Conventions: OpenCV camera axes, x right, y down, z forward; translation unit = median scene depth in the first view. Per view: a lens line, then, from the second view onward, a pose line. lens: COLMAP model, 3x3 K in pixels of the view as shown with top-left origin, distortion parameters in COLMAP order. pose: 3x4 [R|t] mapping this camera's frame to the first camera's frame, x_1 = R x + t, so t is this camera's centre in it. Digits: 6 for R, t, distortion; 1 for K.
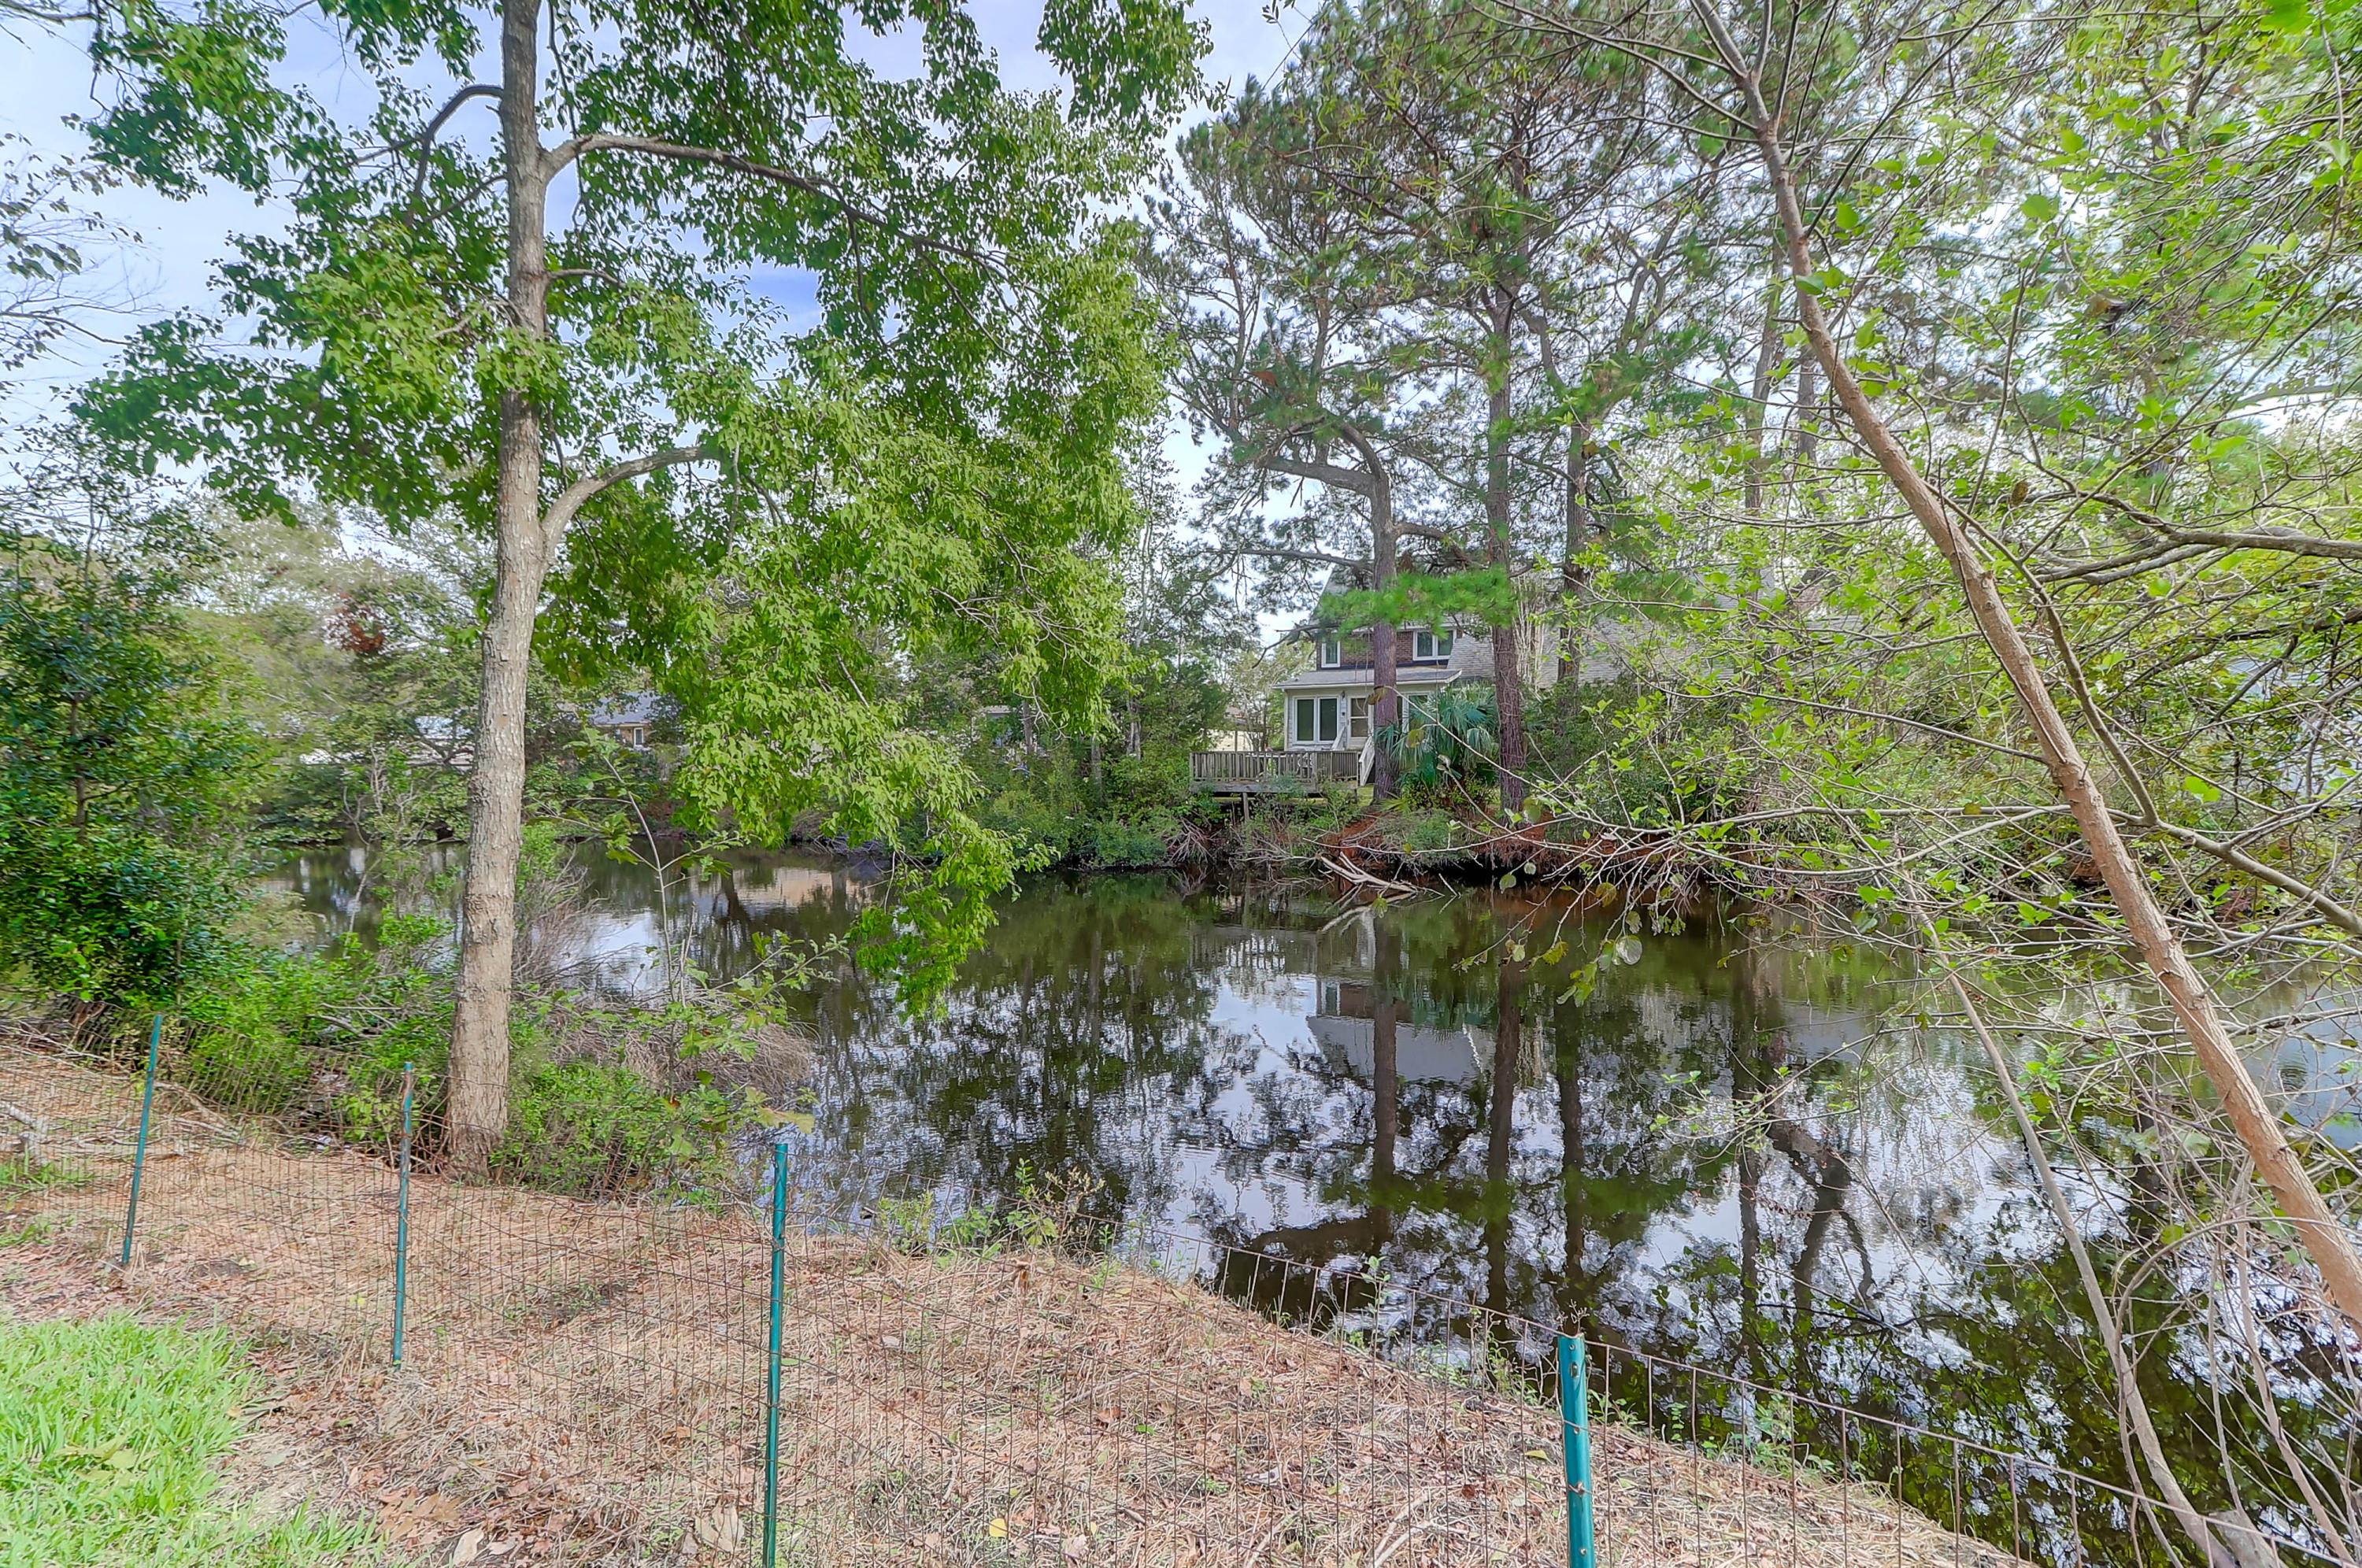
lens RADIAL K [[1077.9, 0, 1170.6], [0, 1077.9, 774.9], [0, 0, 1]] dist [0.041130, -0.005460]
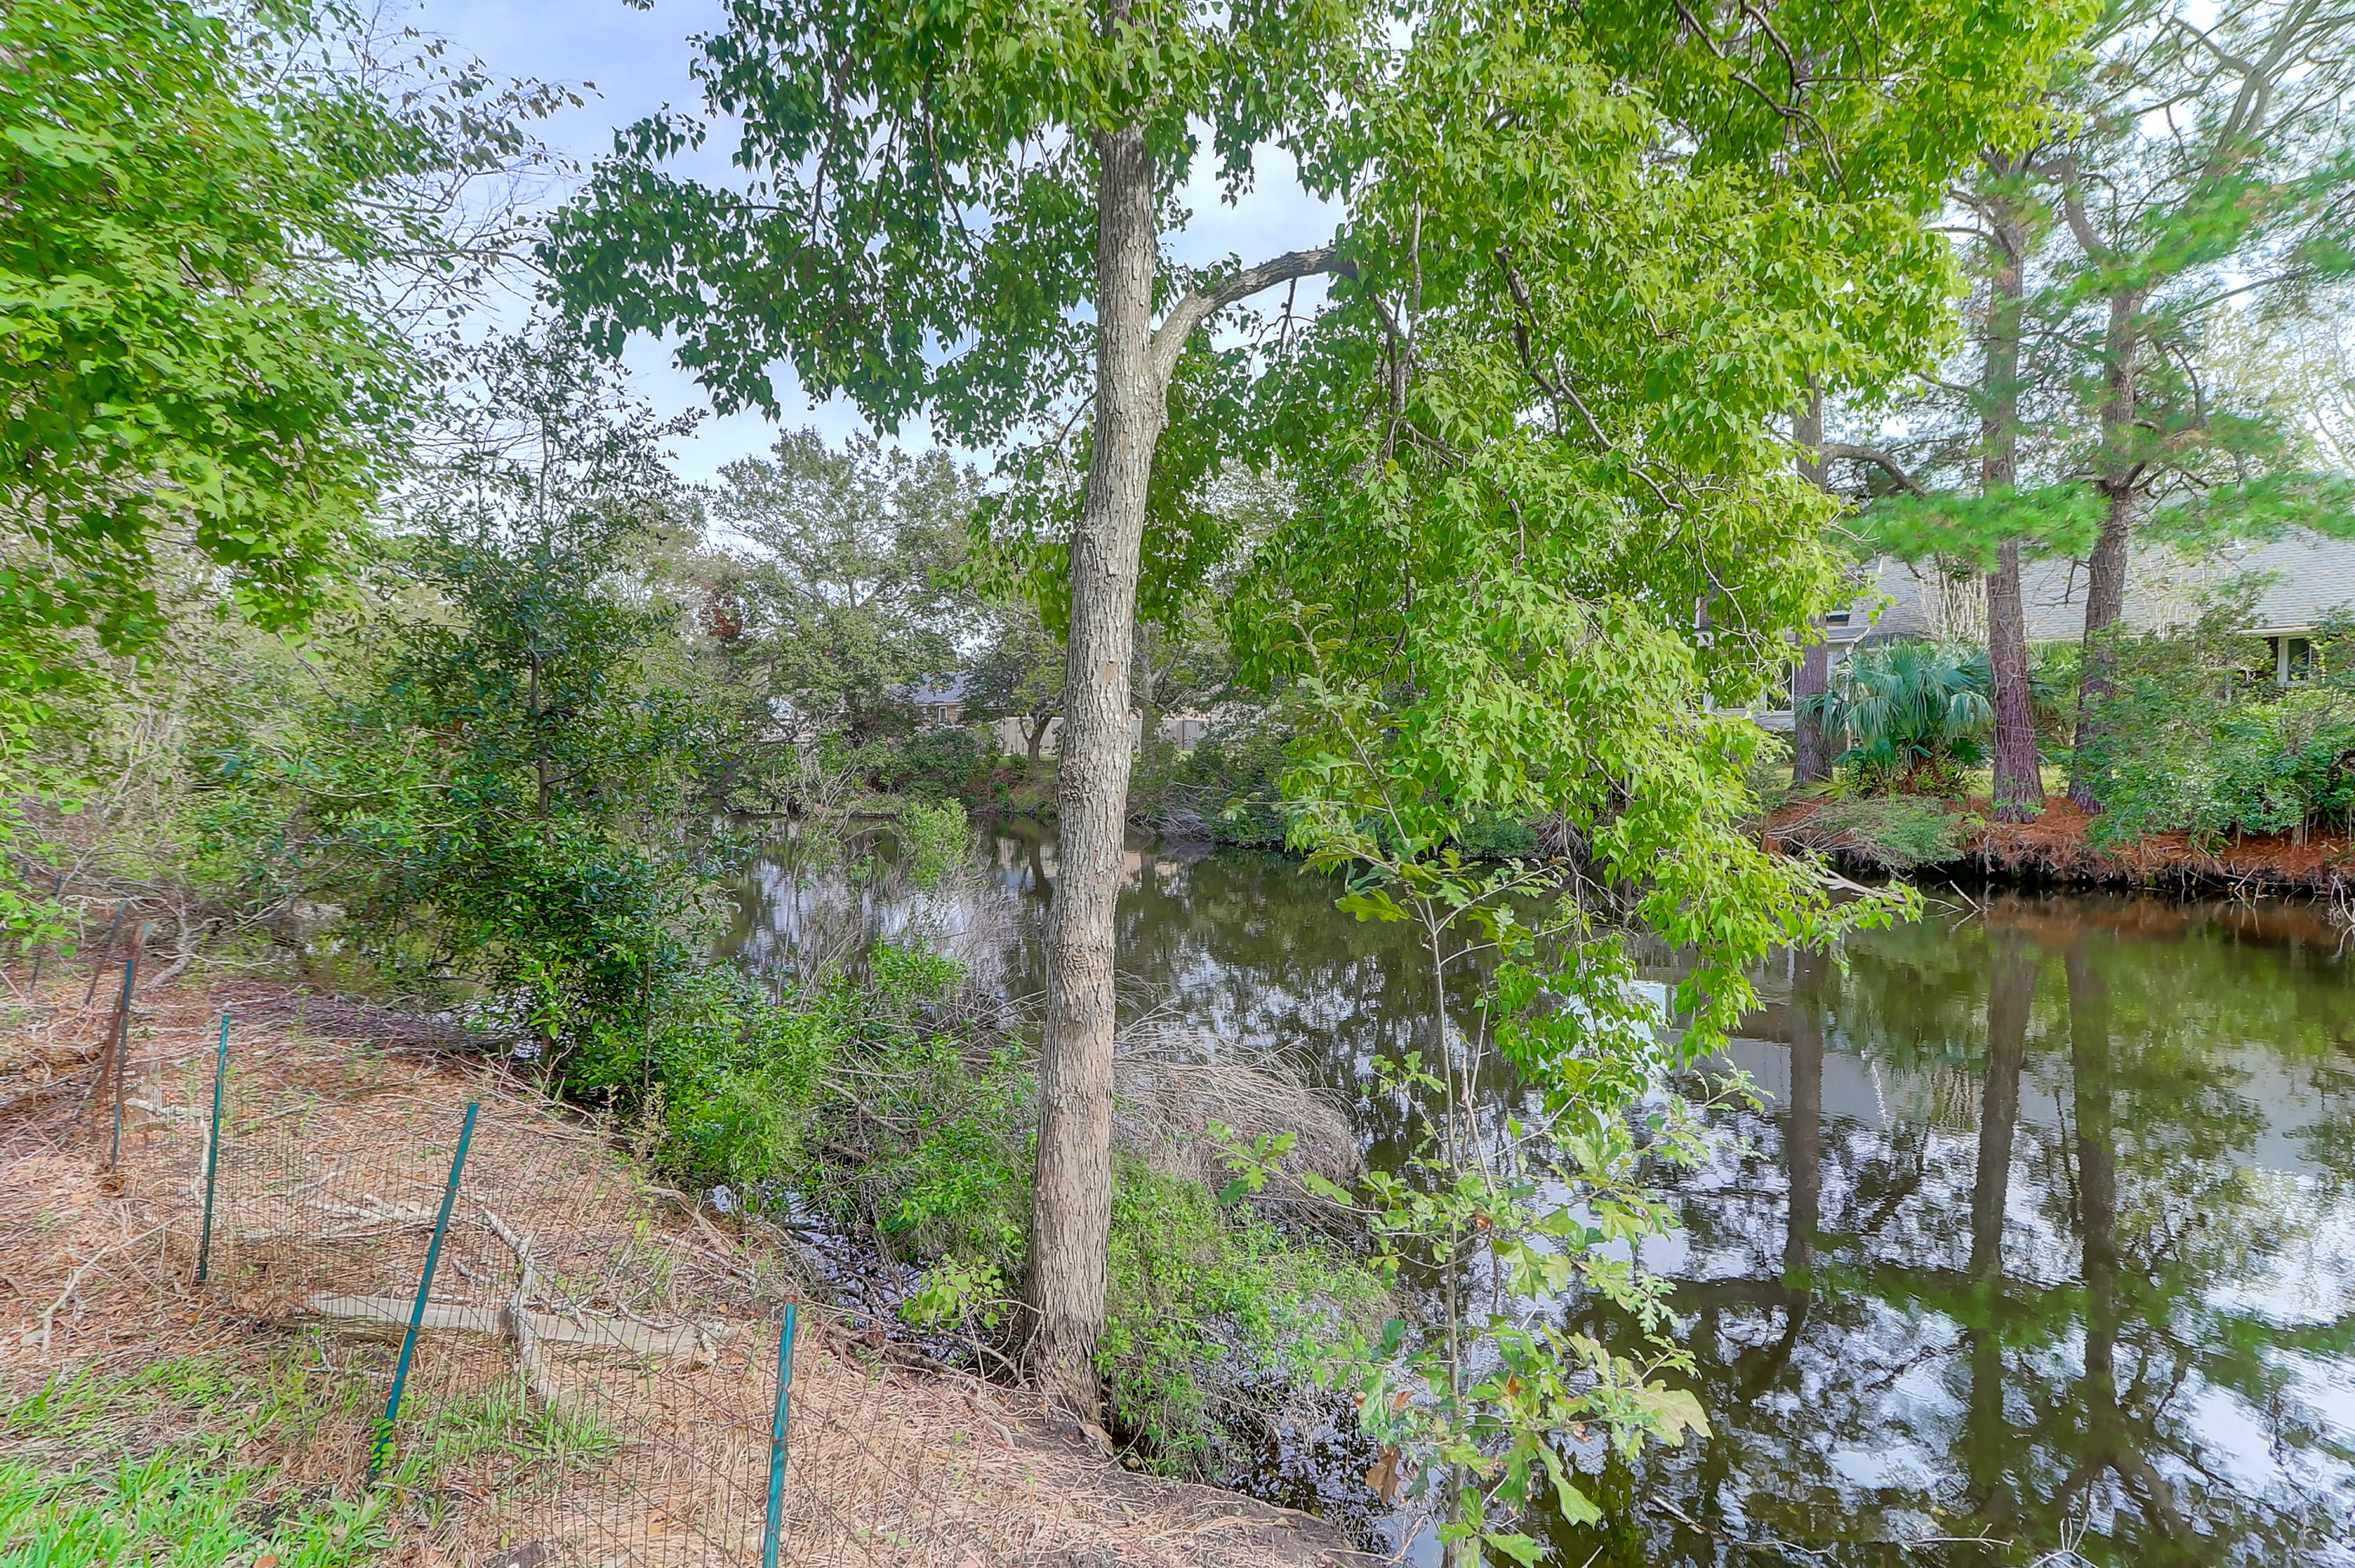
lens RADIAL K [[1069.1, 0, 1169.0], [0, 1069.1, 768.5], [0, 0, 1]] dist [0.029411, -0.000700]
pose [[0.974279, 0.004638, -0.225297, -0.344996], [-0.001012, 0.999868, 0.016205, -0.001792], [0.225343, -0.015560, 0.974155, 0.325246]]
